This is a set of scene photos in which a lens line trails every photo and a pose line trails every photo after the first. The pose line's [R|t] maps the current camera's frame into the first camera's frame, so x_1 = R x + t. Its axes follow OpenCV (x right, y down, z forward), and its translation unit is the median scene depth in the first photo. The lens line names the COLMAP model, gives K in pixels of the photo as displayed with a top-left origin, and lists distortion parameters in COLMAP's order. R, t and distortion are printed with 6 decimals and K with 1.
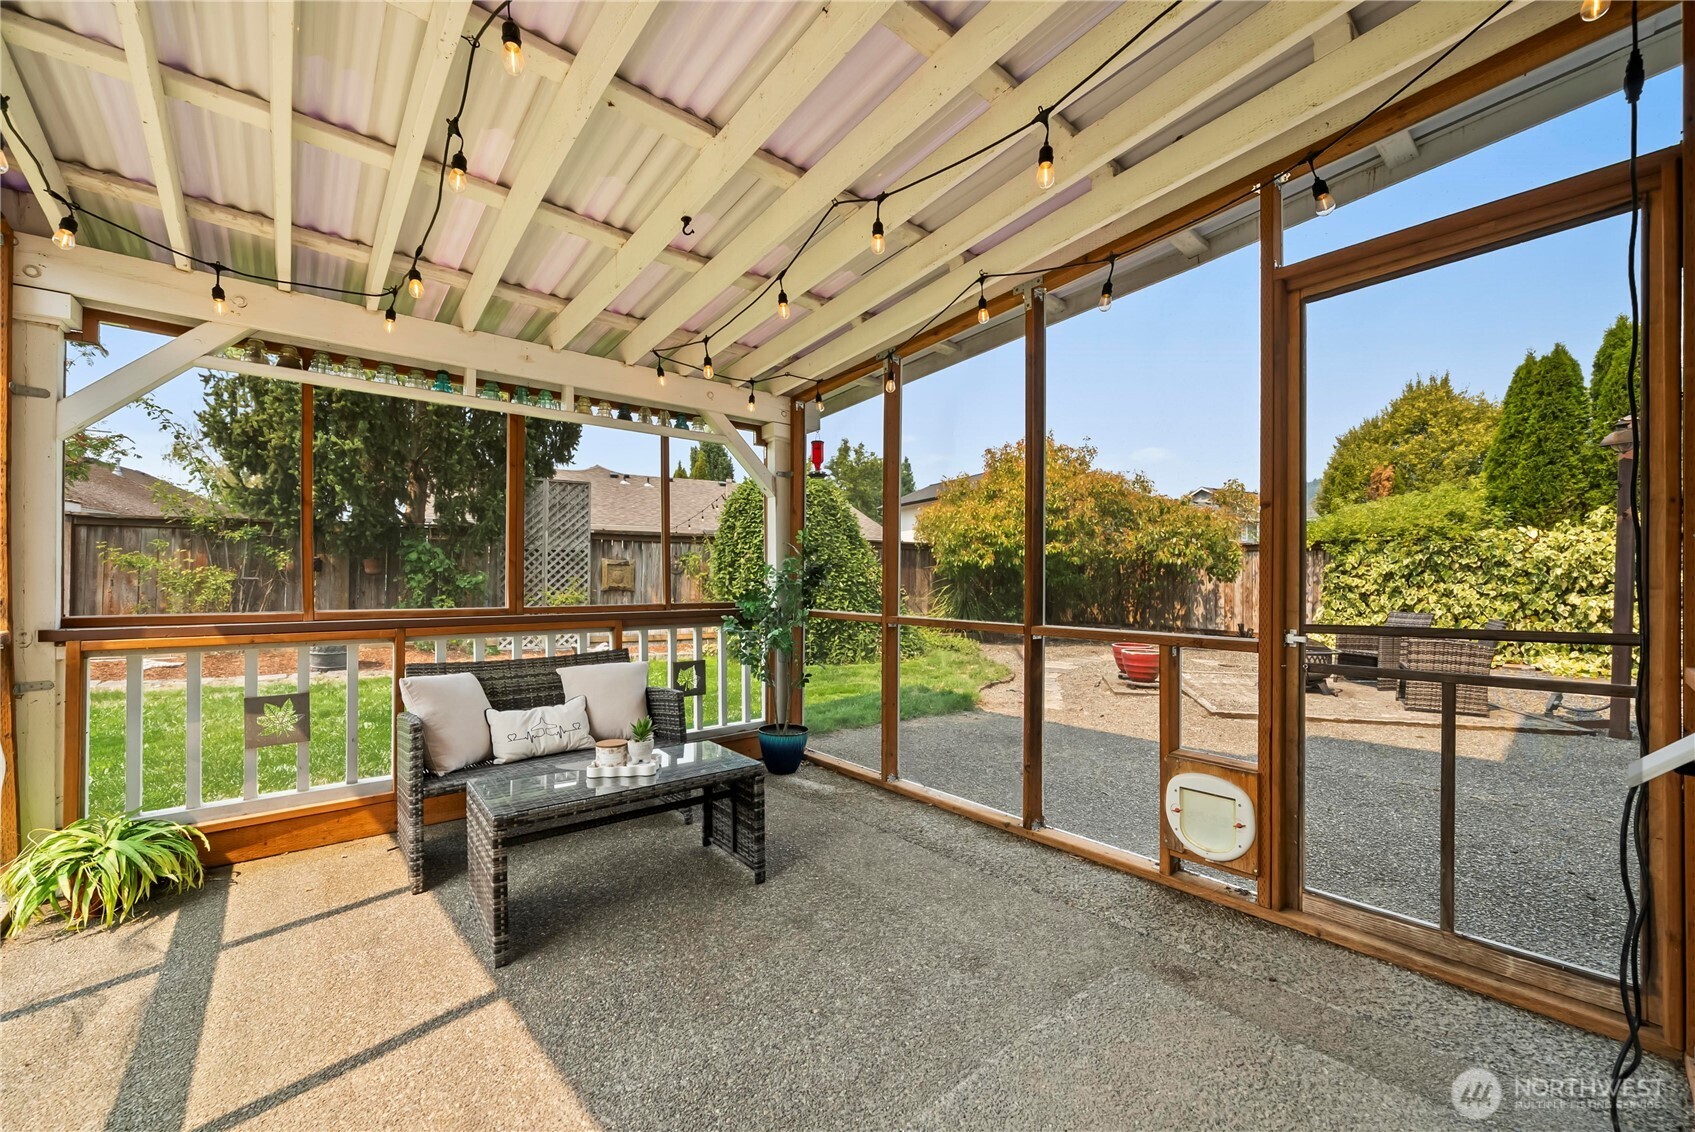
lens RADIAL K [[646.1, 0, 844.8], [0, 646.1, 576.5], [0, 0, 1]] dist [-0.001531, -0.000547]
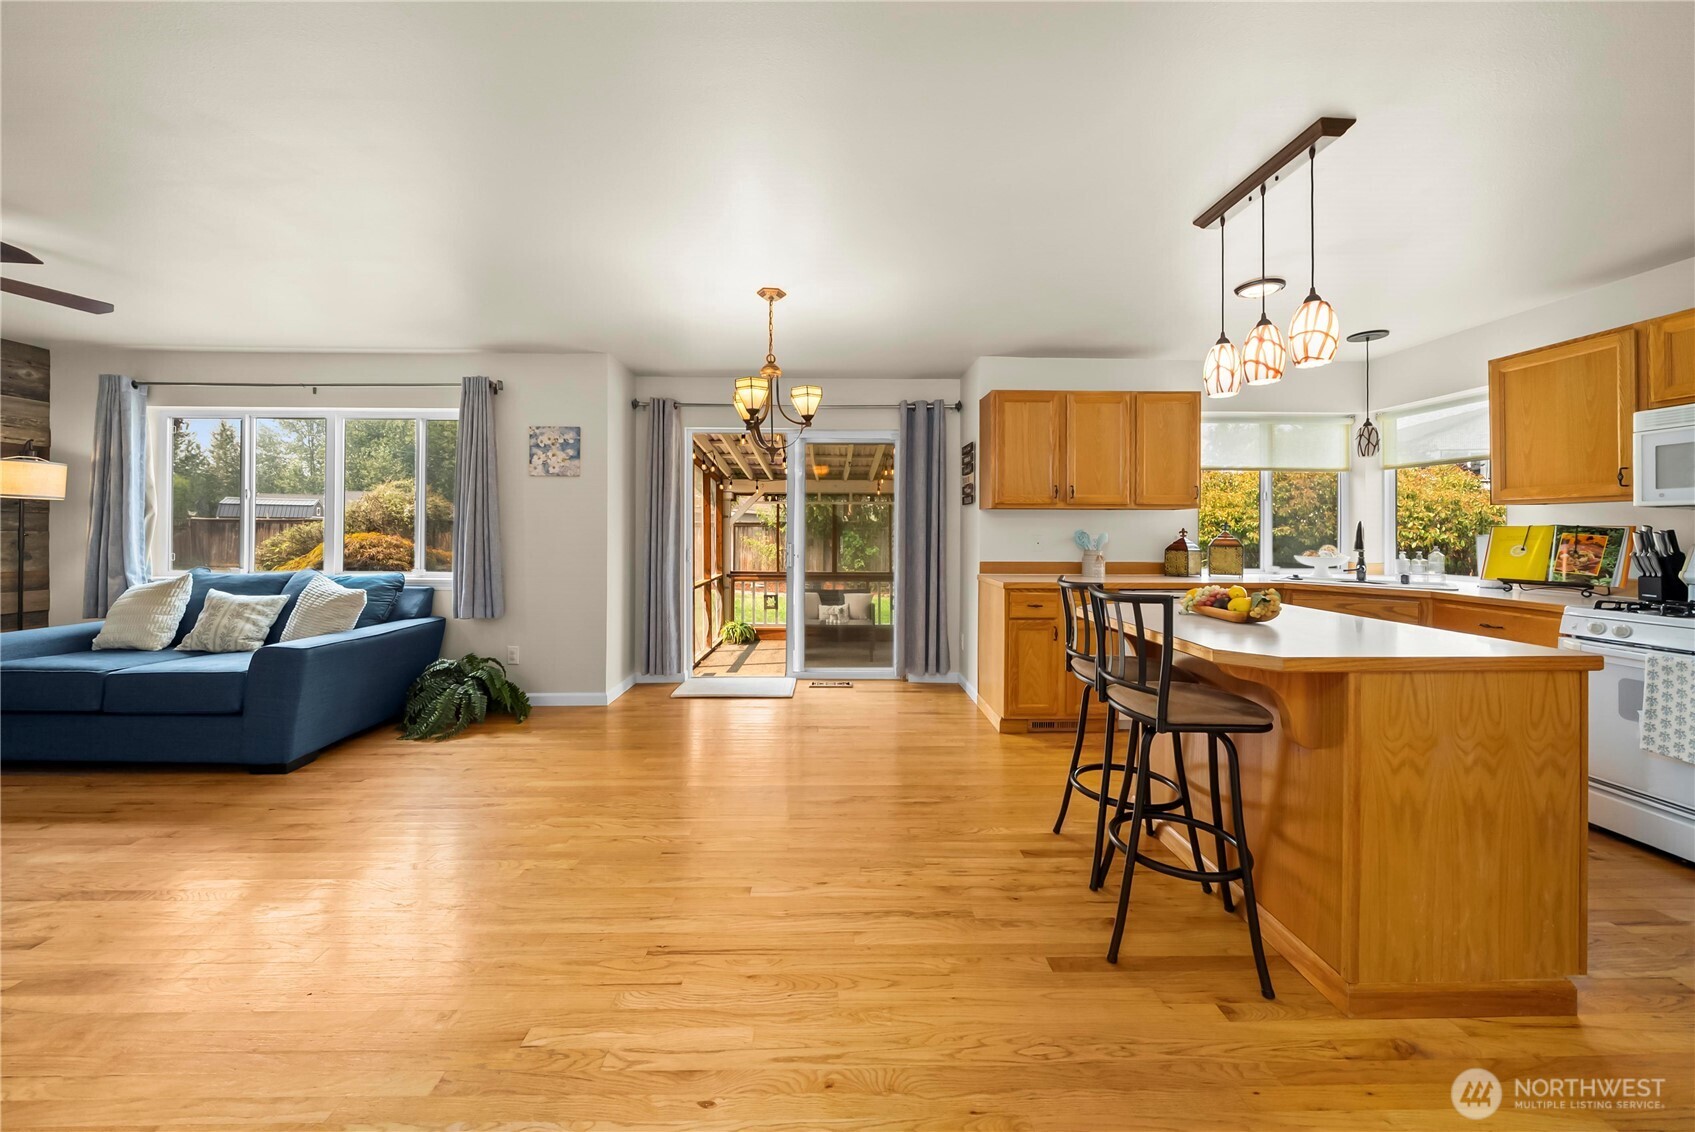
lens RADIAL K [[594.0, 0, 846.3], [0, 594.0, 531.0], [0, 0, 1]] dist [-0.007308, 0.000300]
pose [[0.769900, -0.003161, -0.638157, 1.115263], [0.001738, 0.999994, -0.002856, -0.113414], [0.638163, 0.001090, 0.769901, -0.909901]]
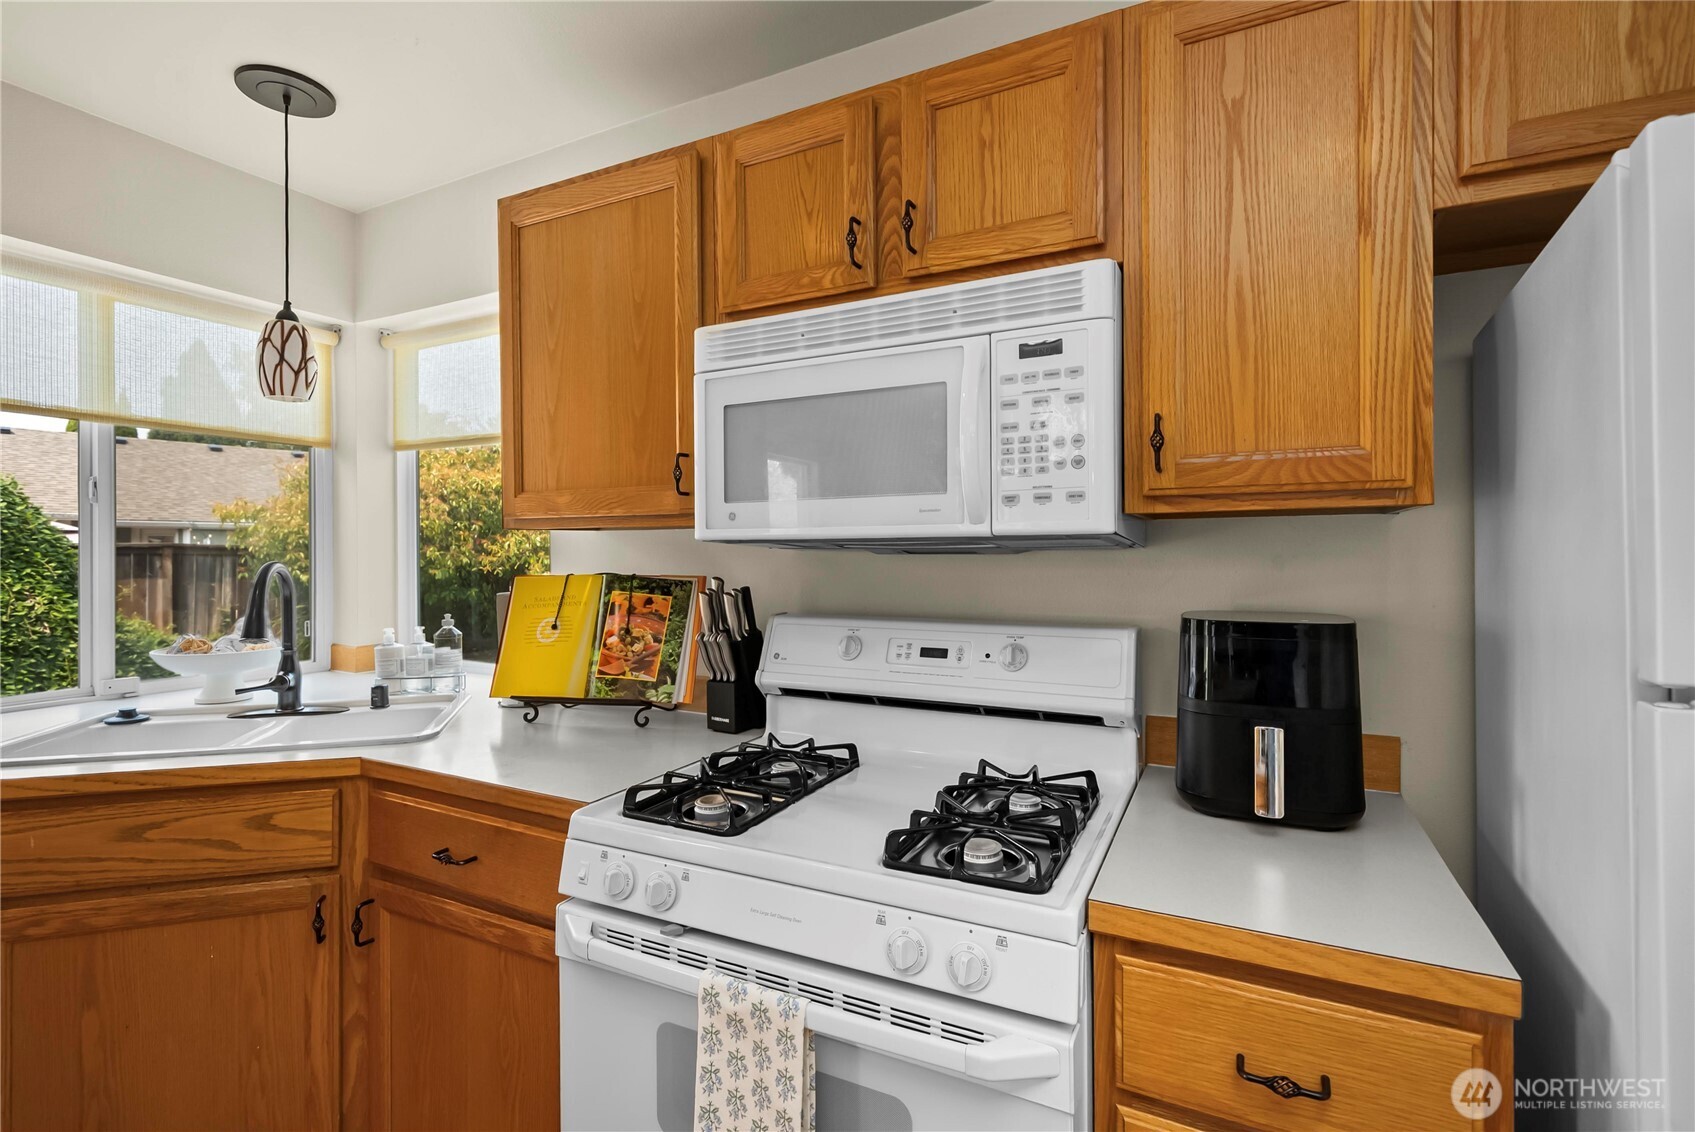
lens RADIAL K [[783.4, 0, 837.4], [0, 783.4, 552.3], [0, 0, 1]] dist [0.003194, -0.000175]
pose [[0.933106, -0.006161, 0.359549, 1.315156], [0.005877, 0.999981, 0.001882, -0.137248], [-0.359554, 0.000357, 0.933124, -0.178937]]
